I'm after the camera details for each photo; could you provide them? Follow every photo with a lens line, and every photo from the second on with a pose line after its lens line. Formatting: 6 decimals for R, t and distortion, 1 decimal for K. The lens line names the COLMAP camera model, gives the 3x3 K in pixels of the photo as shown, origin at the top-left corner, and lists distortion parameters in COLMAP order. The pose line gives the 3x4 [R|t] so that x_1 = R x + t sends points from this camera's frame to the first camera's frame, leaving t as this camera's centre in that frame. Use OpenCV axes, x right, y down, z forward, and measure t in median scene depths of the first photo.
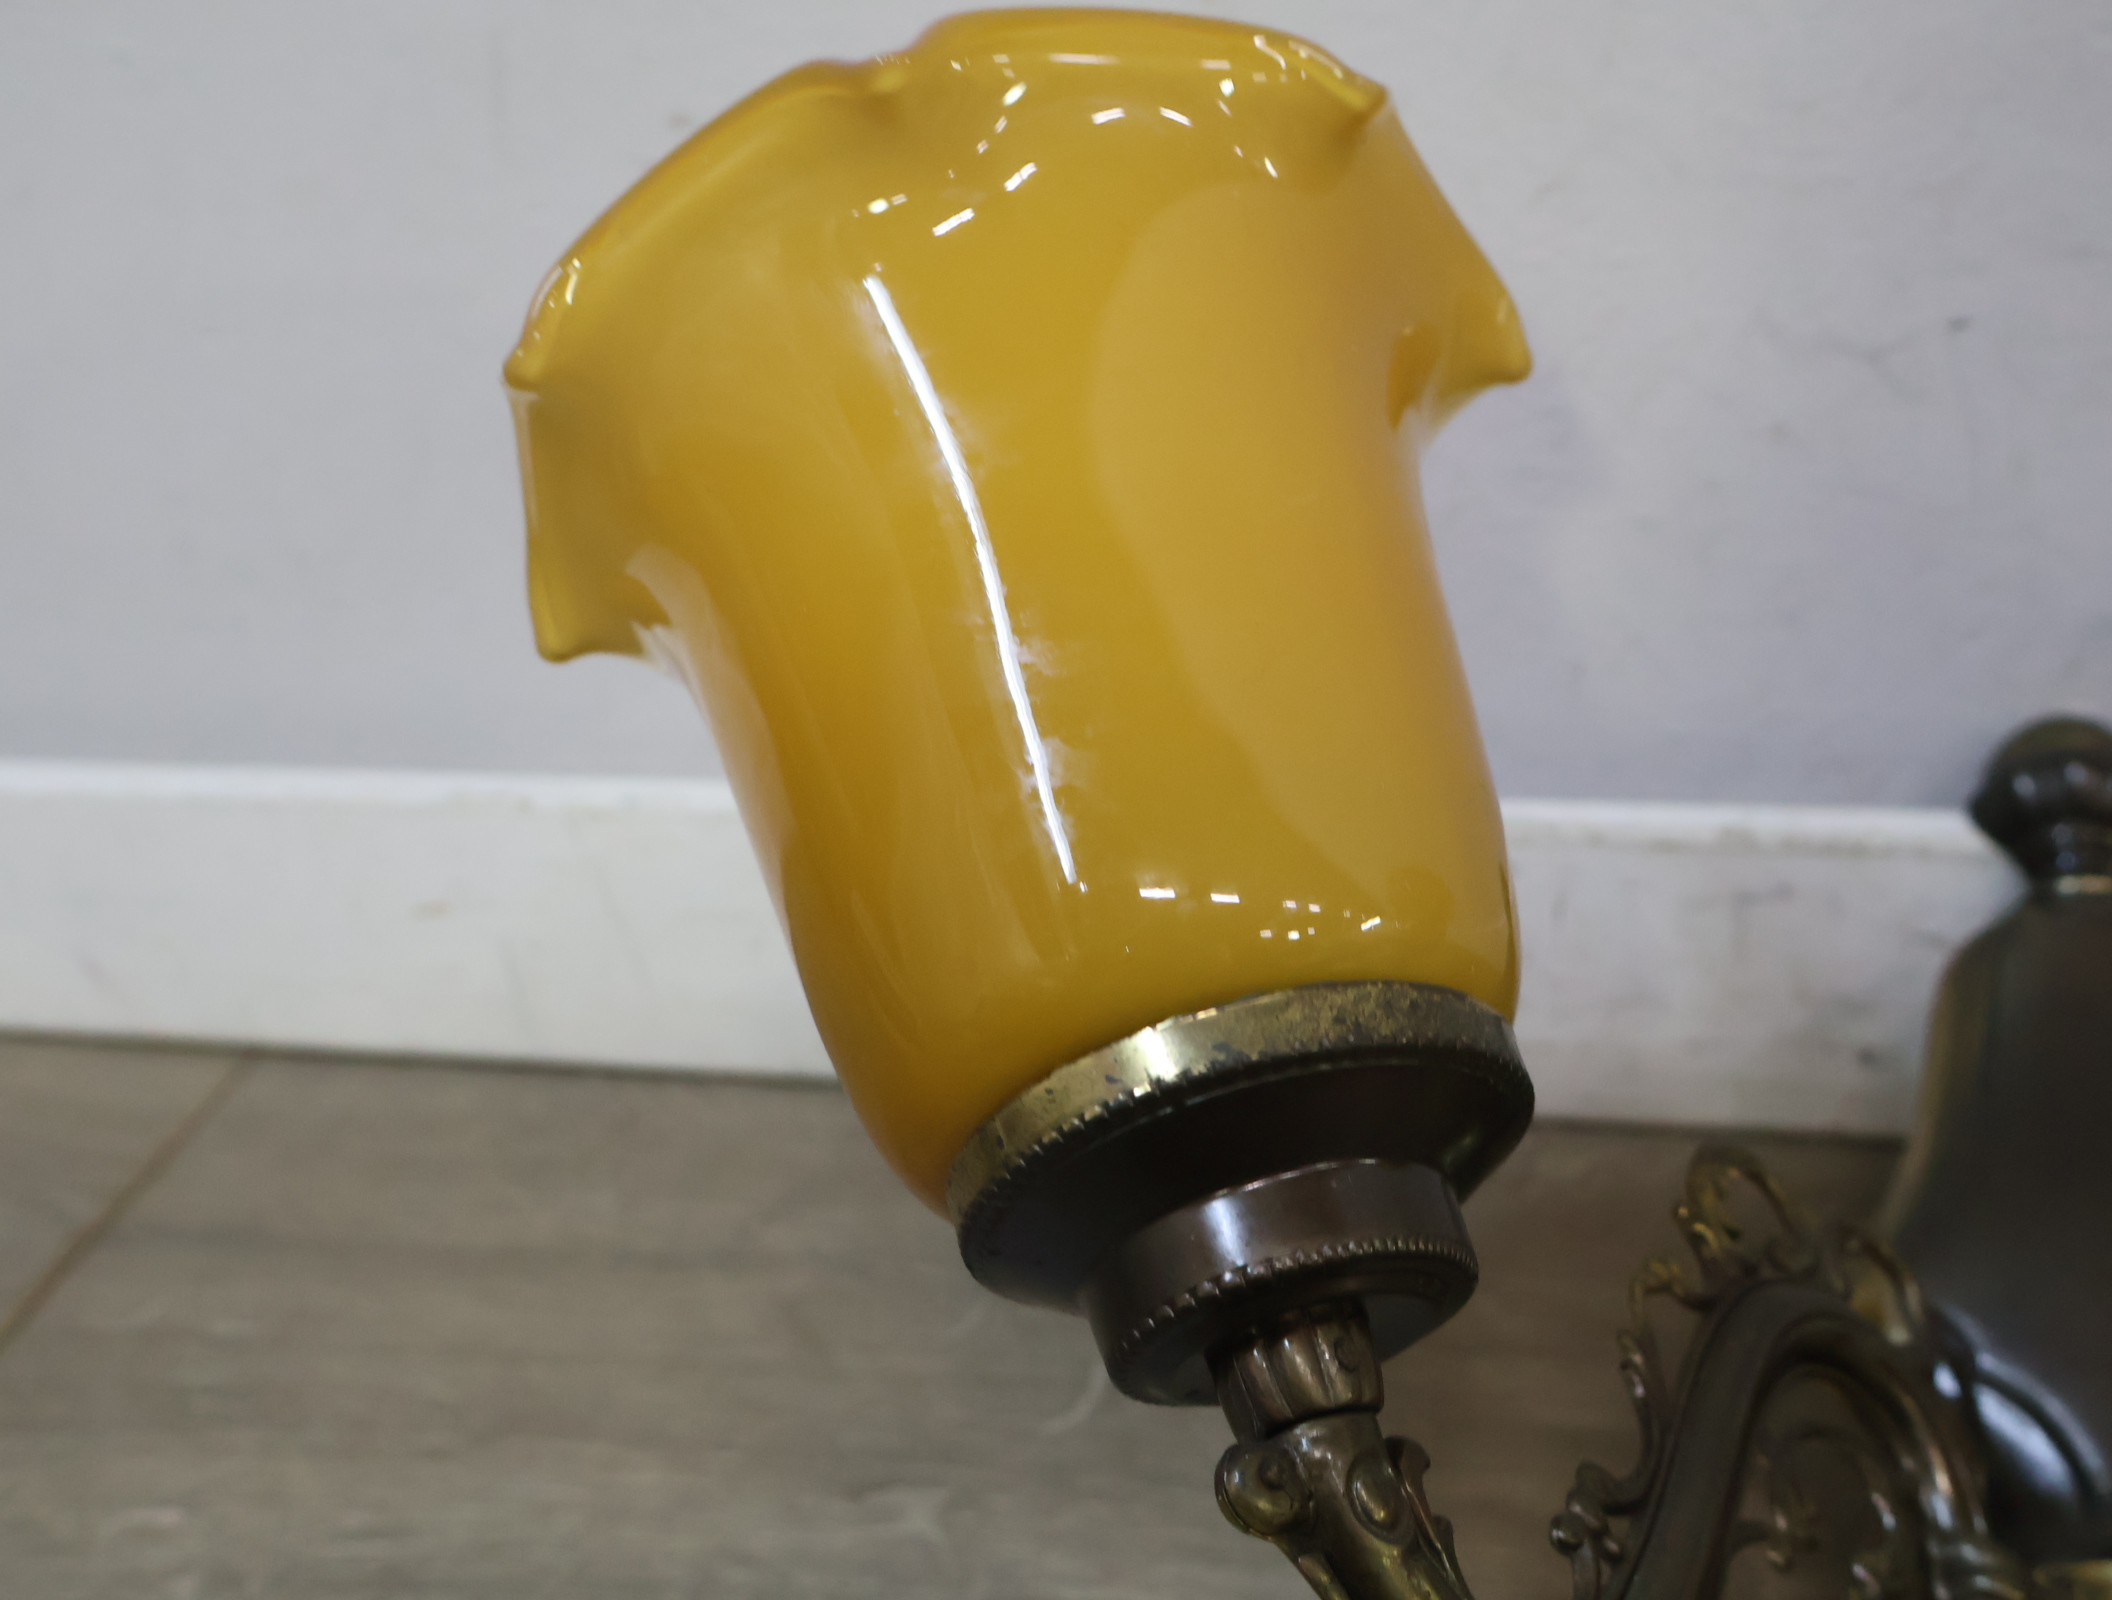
lens RADIAL K [[2288.1, 0, 1052.7], [0, 2288.1, 811.6], [0, 0, 1]] dist [0.008053, 0.004017]
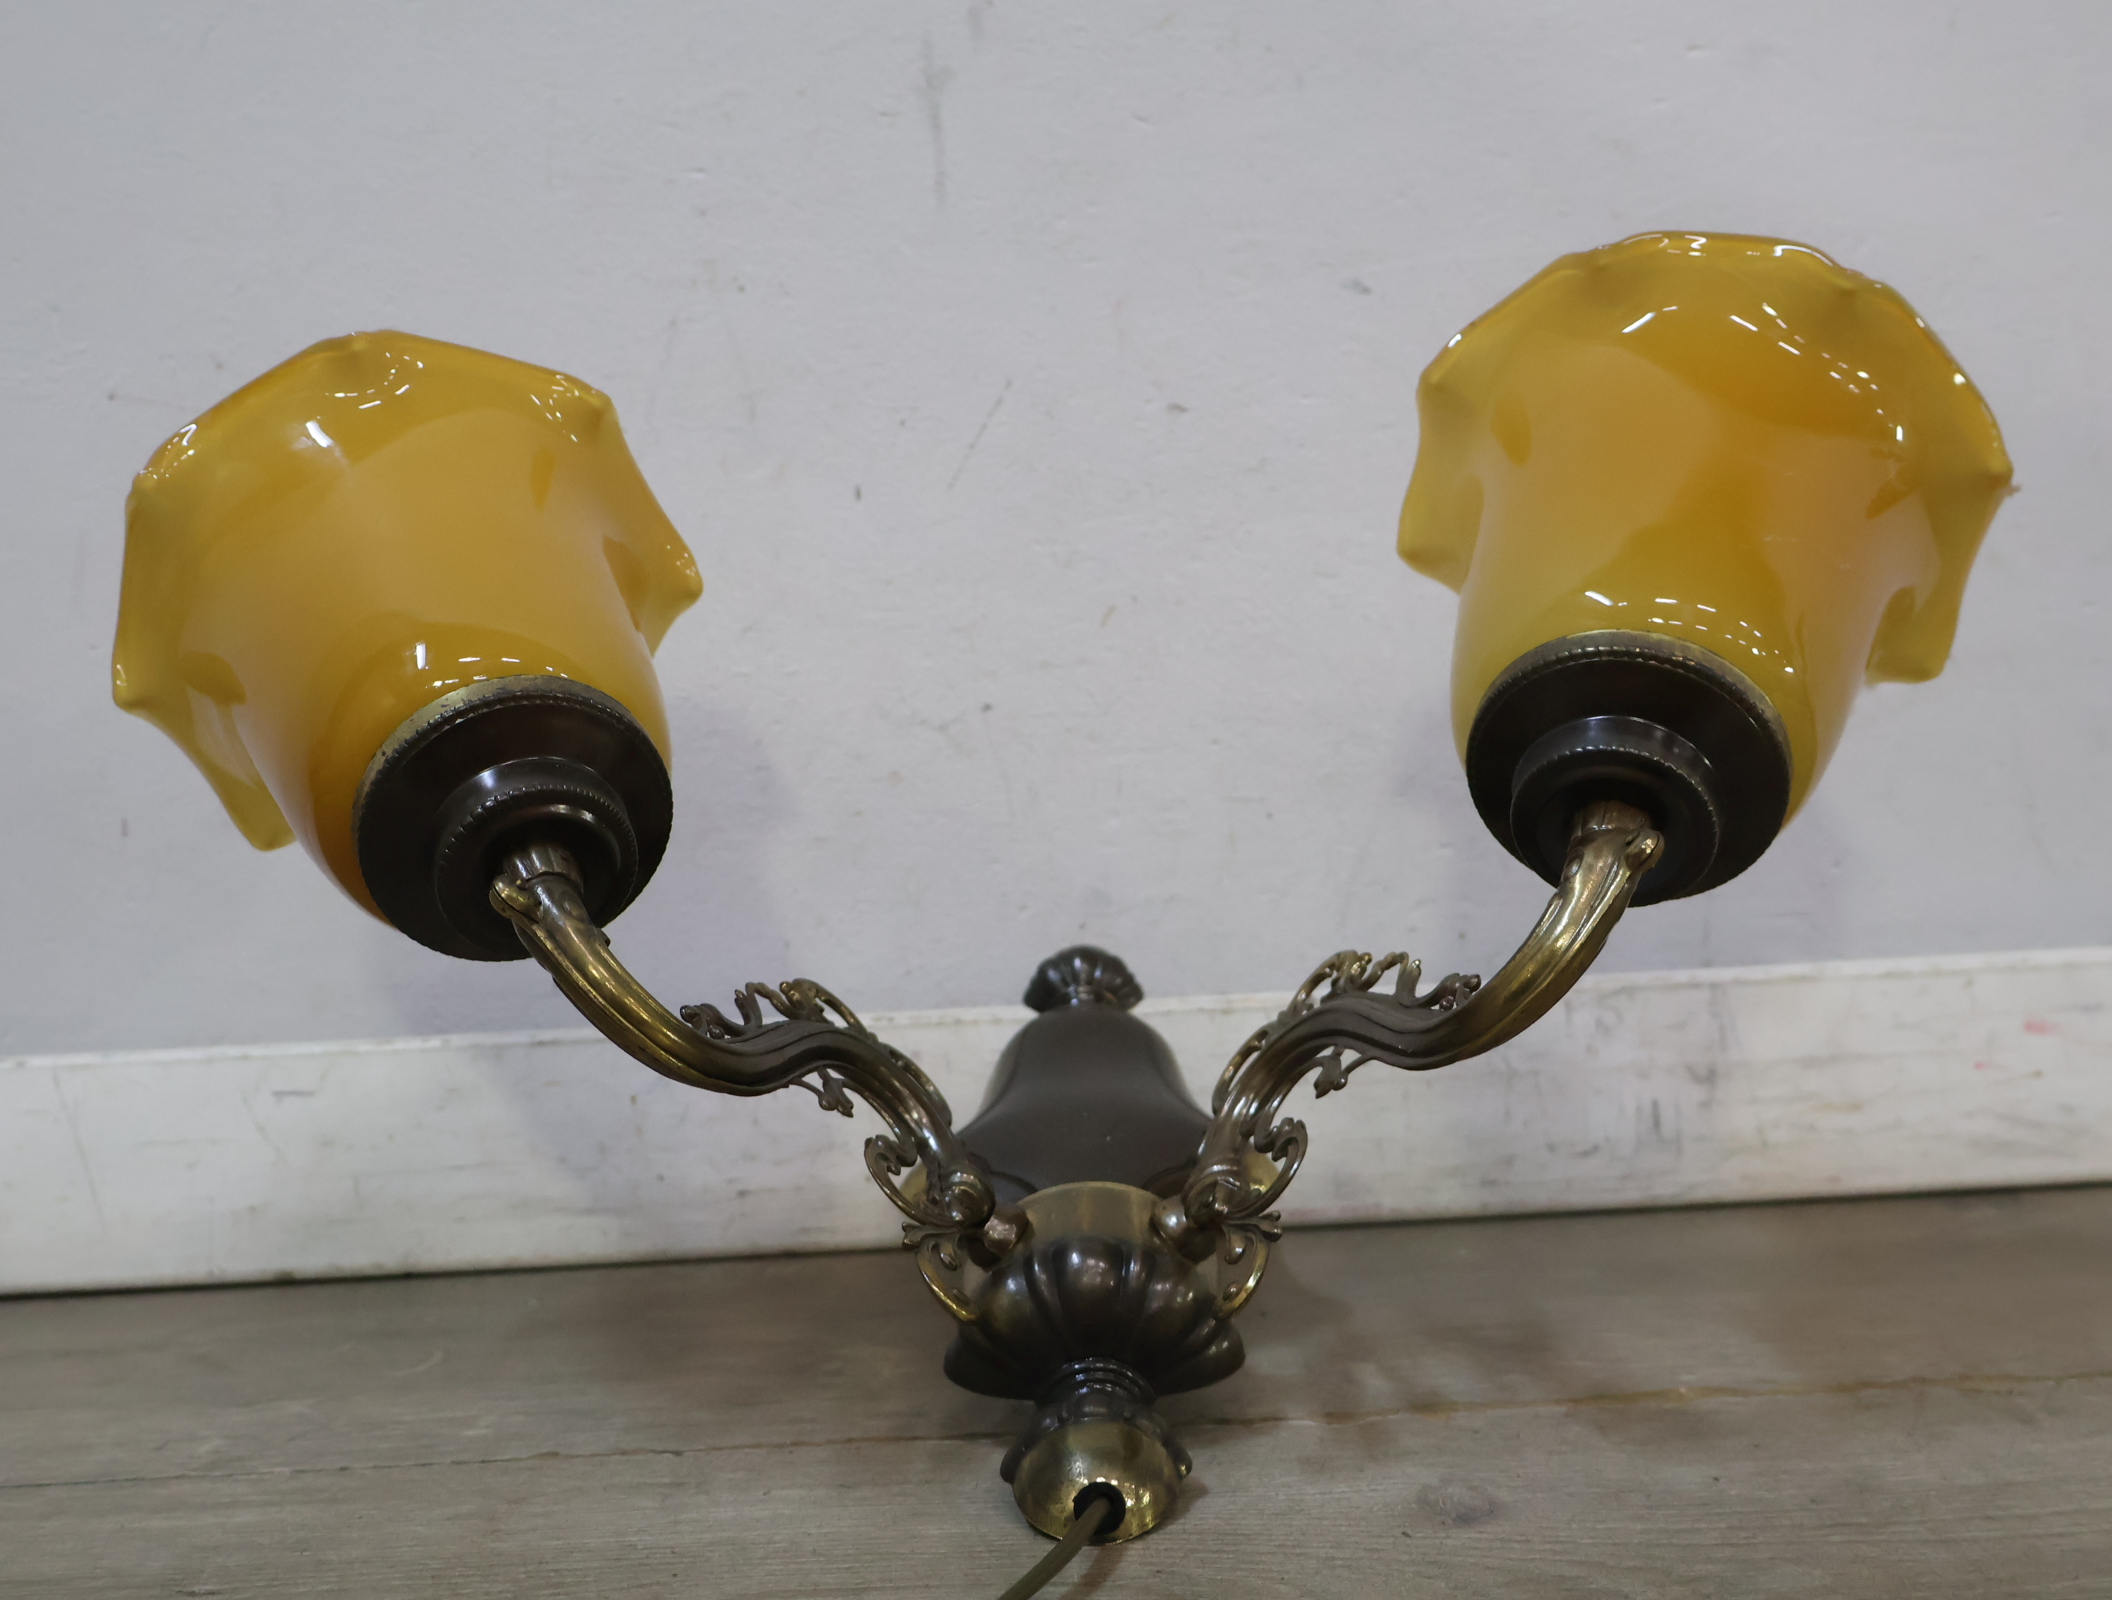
lens RADIAL K [[2288.1, 0, 1052.7], [0, 2288.1, 811.6], [0, 0, 1]] dist [0.008053, 0.004017]
pose [[0.970245, 0.044275, 0.238044, 0.052874], [0.071062, 0.887774, -0.454762, 0.886740], [-0.231463, 0.458146, 0.858211, -0.622097]]
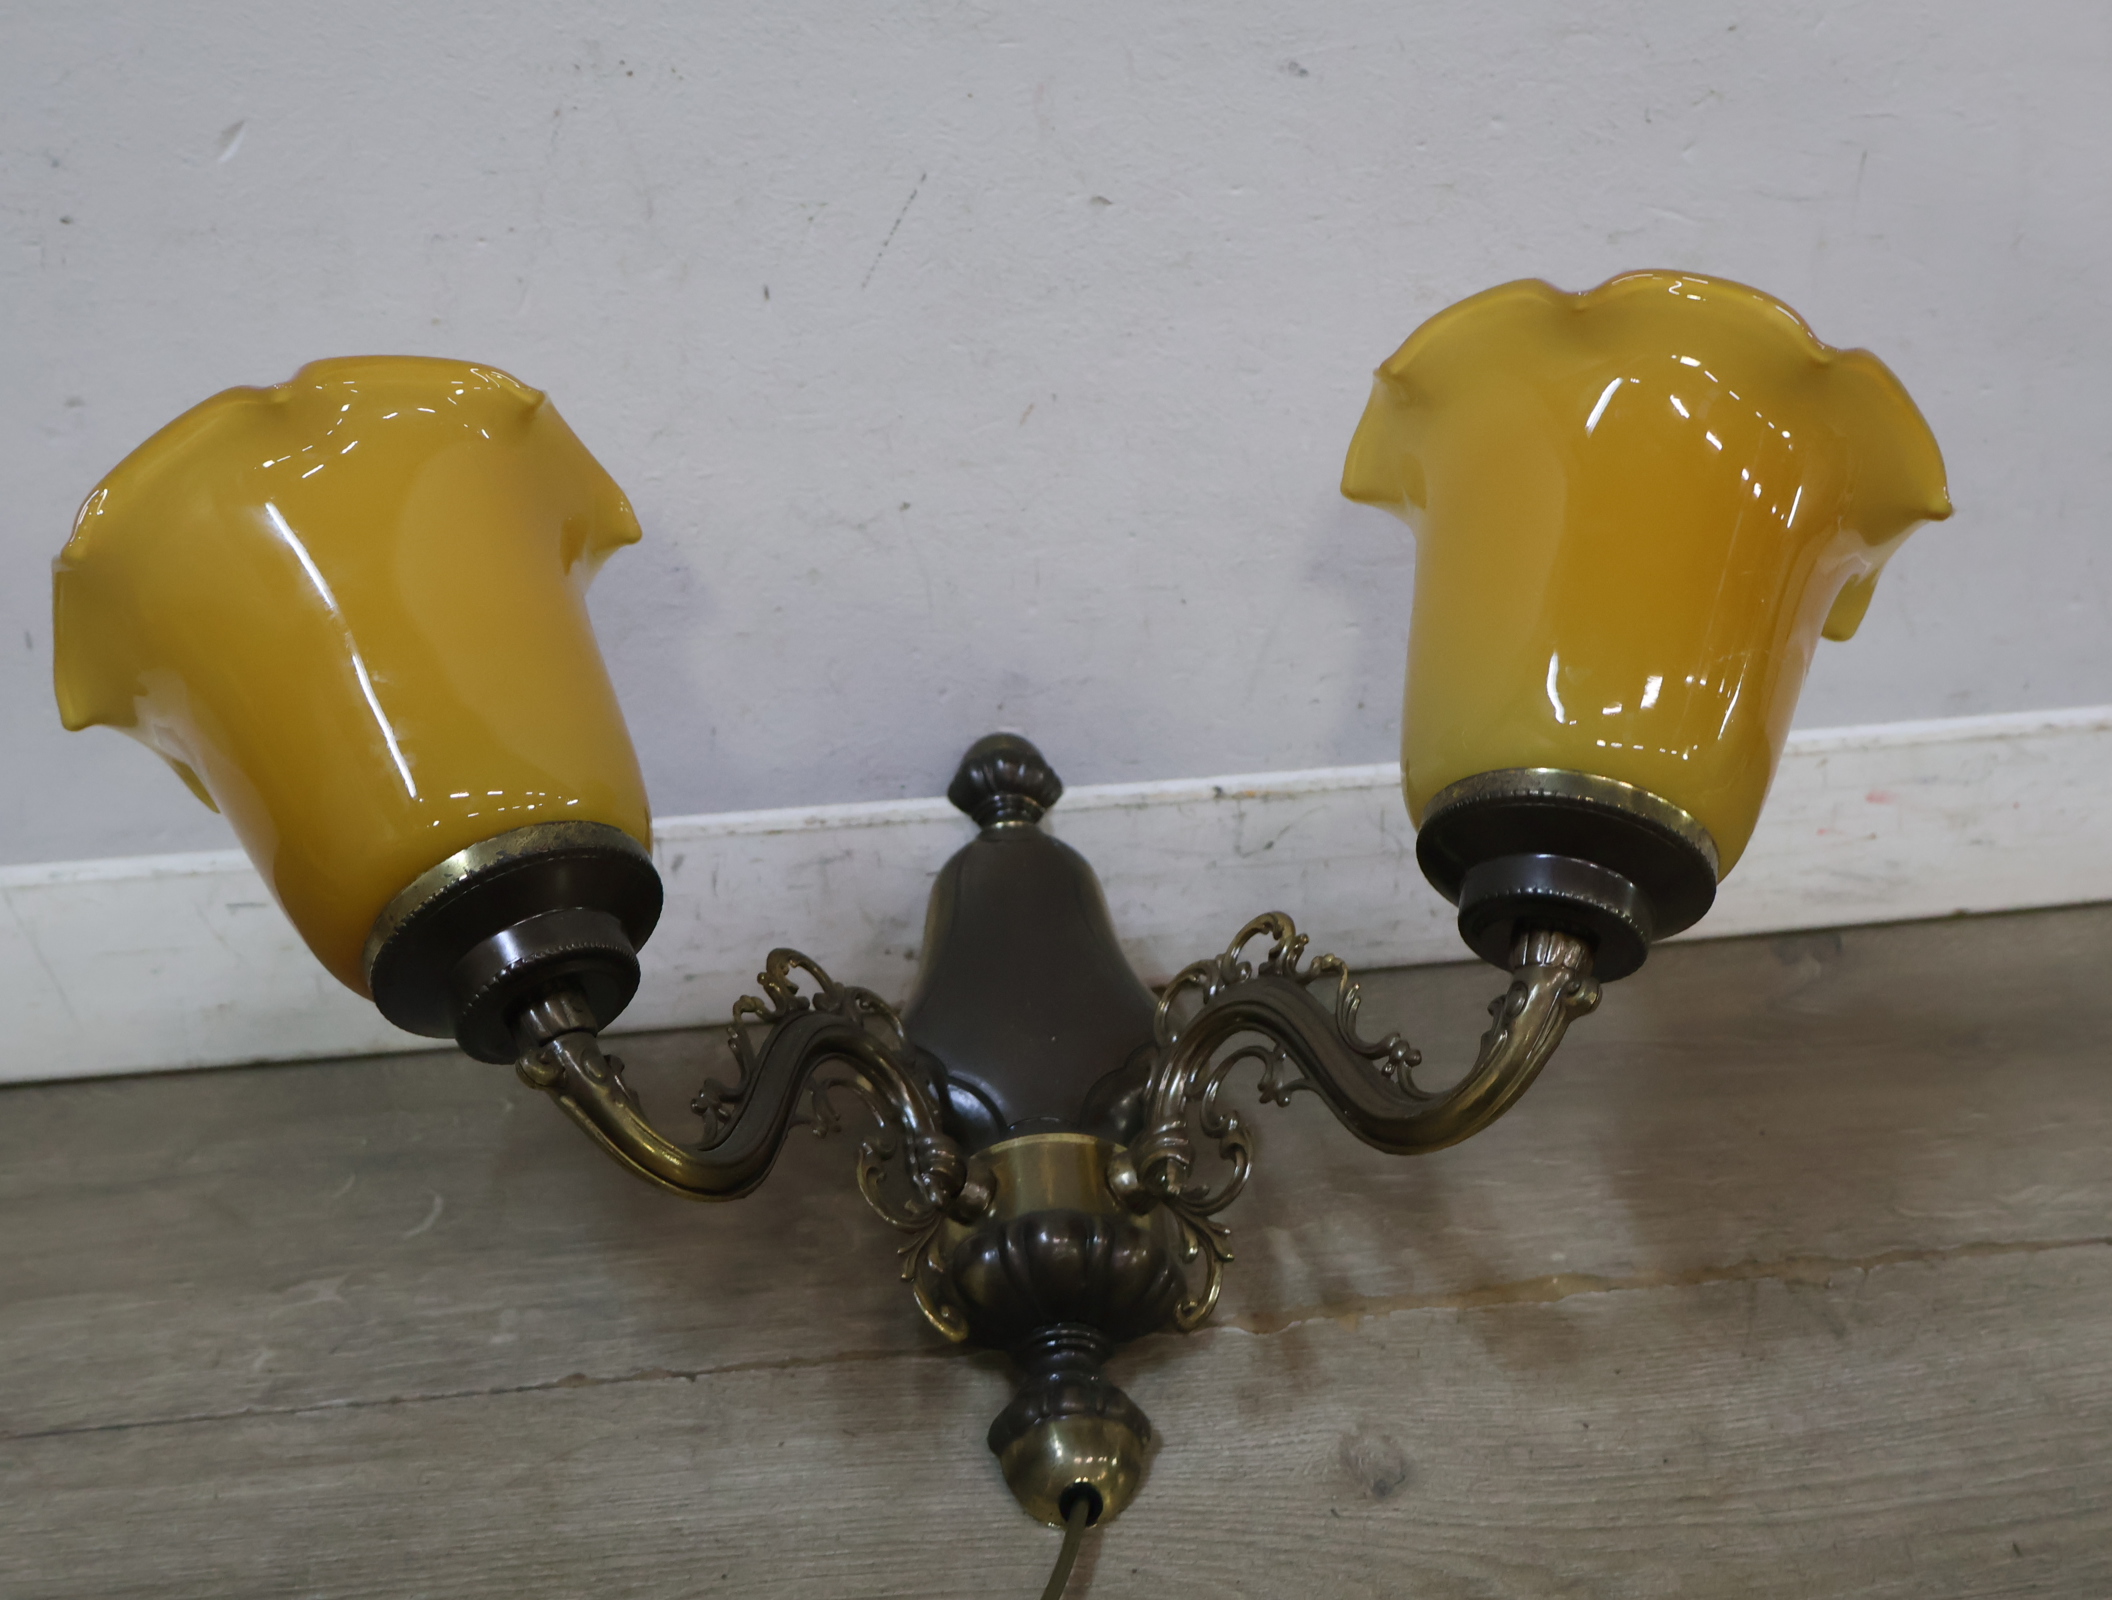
lens RADIAL K [[2276.0, 0, 1048.2], [0, 2276.0, 812.9], [0, 0, 1]] dist [0.008388, -0.000614]
pose [[0.944781, -0.077168, 0.318487, -0.085977], [0.105203, 0.991859, -0.071757, 0.203971], [-0.310357, 0.101301, 0.945207, -0.852210]]
